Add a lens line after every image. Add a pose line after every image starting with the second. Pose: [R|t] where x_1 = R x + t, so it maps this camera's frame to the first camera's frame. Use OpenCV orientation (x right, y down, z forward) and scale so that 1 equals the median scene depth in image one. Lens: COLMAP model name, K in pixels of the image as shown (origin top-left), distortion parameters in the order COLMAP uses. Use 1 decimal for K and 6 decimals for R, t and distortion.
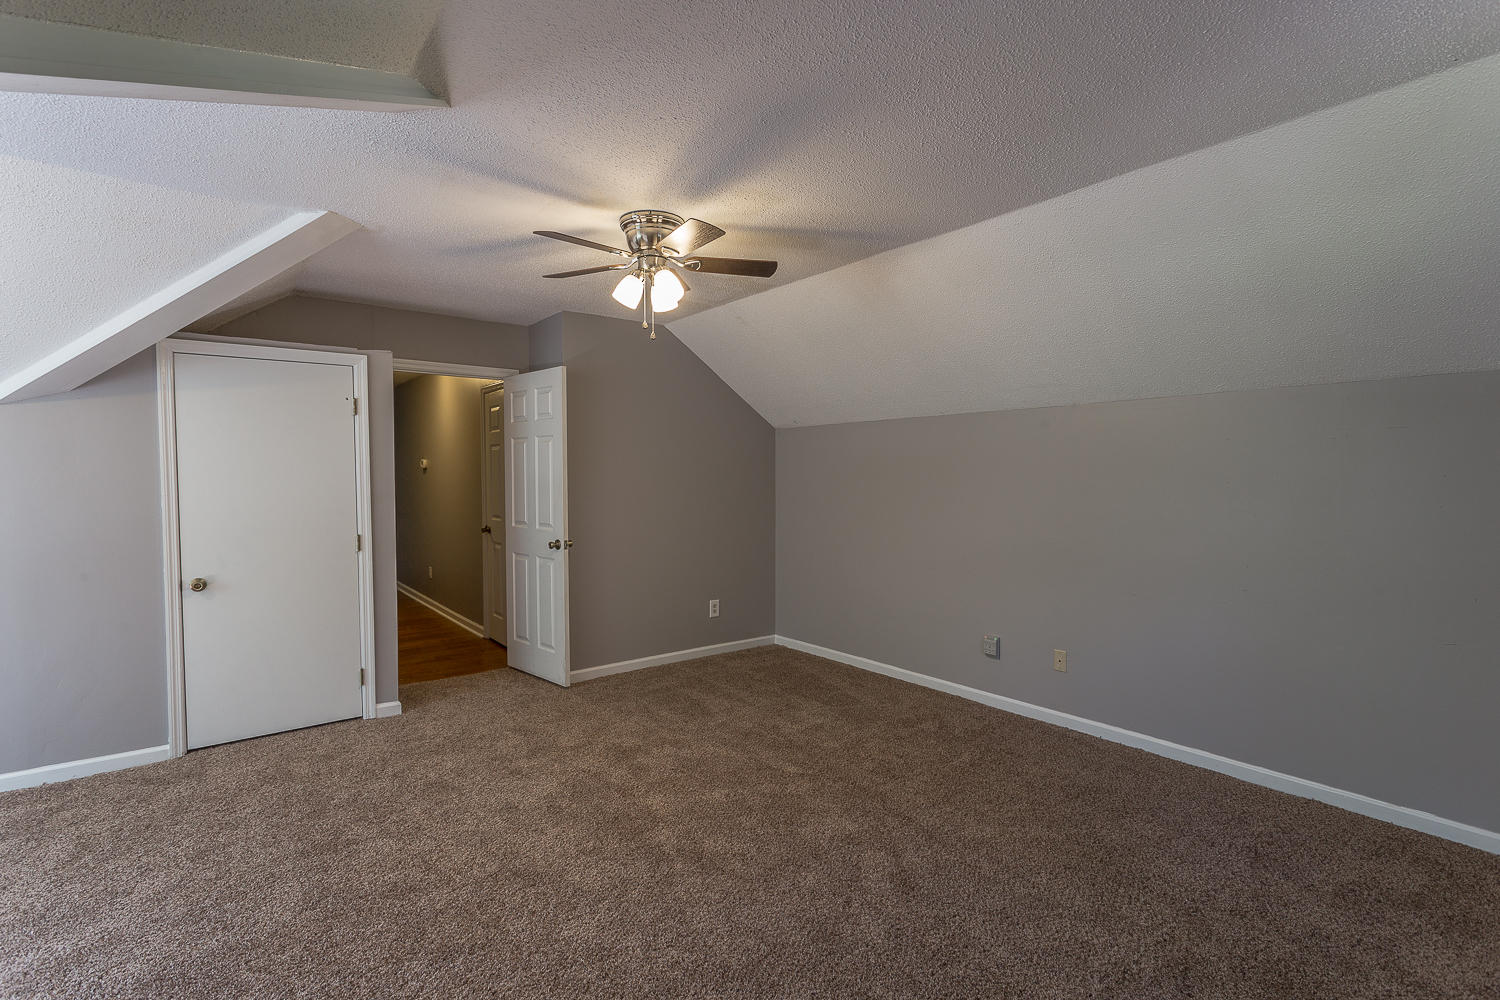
lens RADIAL K [[718.5, 0, 743.5], [0, 718.5, 493.3], [0, 0, 1]] dist [0.002401, 0.000664]
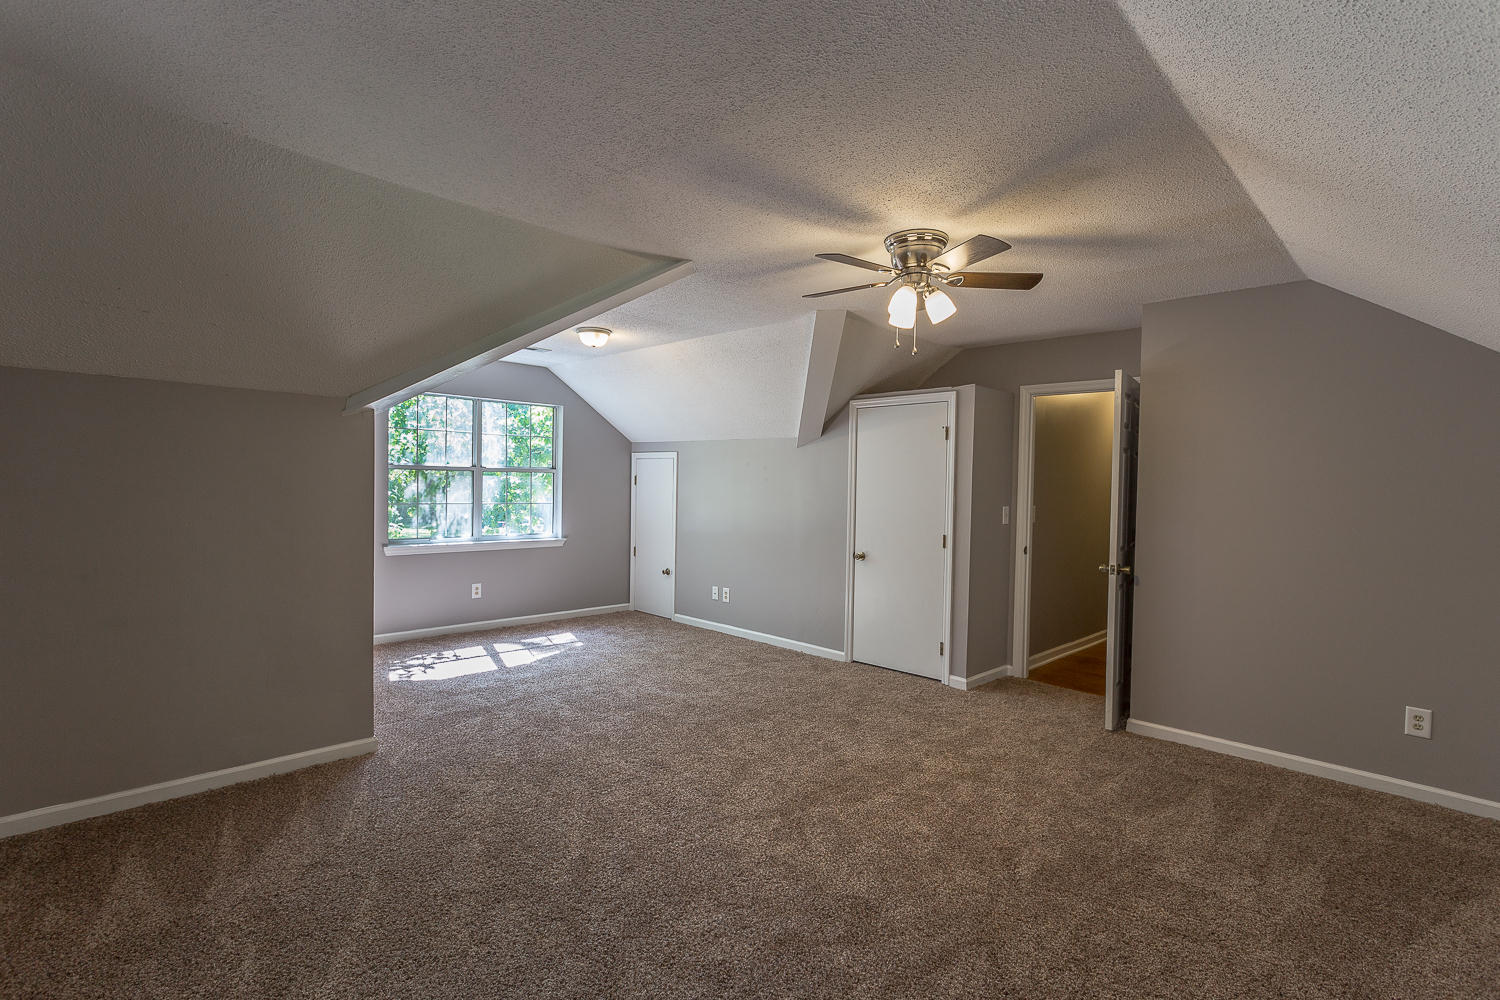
lens RADIAL K [[718.5, 0, 743.5], [0, 718.5, 493.3], [0, 0, 1]] dist [0.002401, 0.000664]
pose [[0.114205, 0.017246, -0.993308, 0.747938], [-0.049217, 0.998720, 0.011682, -0.013988], [0.992237, 0.047553, 0.114907, 0.562990]]
